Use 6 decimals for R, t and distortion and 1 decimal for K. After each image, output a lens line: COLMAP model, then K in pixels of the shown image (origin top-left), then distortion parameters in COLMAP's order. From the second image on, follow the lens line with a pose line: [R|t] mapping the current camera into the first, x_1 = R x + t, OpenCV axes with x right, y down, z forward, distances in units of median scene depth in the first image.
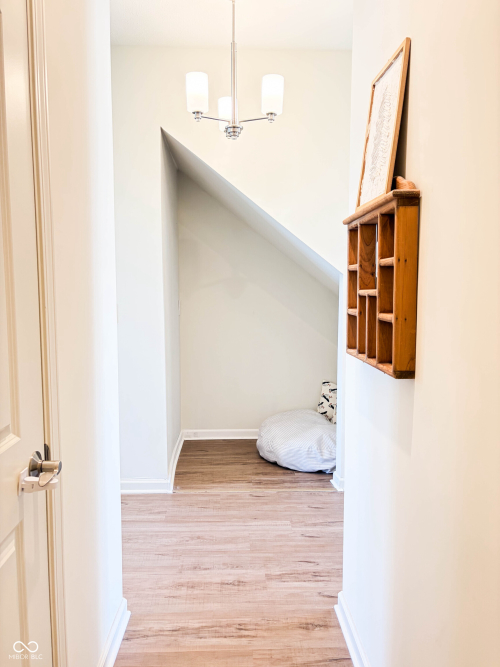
lens RADIAL K [[506.3, 0, 249.0], [0, 506.3, 333.5], [0, 0, 1]] dist [0.002574, -0.002810]
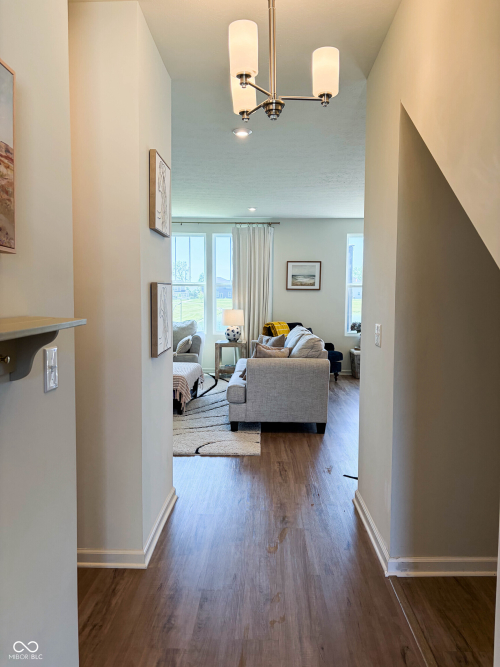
lens RADIAL K [[506.3, 0, 250.4], [0, 506.3, 333.0], [0, 0, 1]] dist [0.002574, -0.002810]
pose [[-0.062173, 0.075112, -0.995235, 0.690368], [-0.101527, 0.991516, 0.081174, -0.103613], [0.992888, 0.106090, -0.054020, 0.932387]]
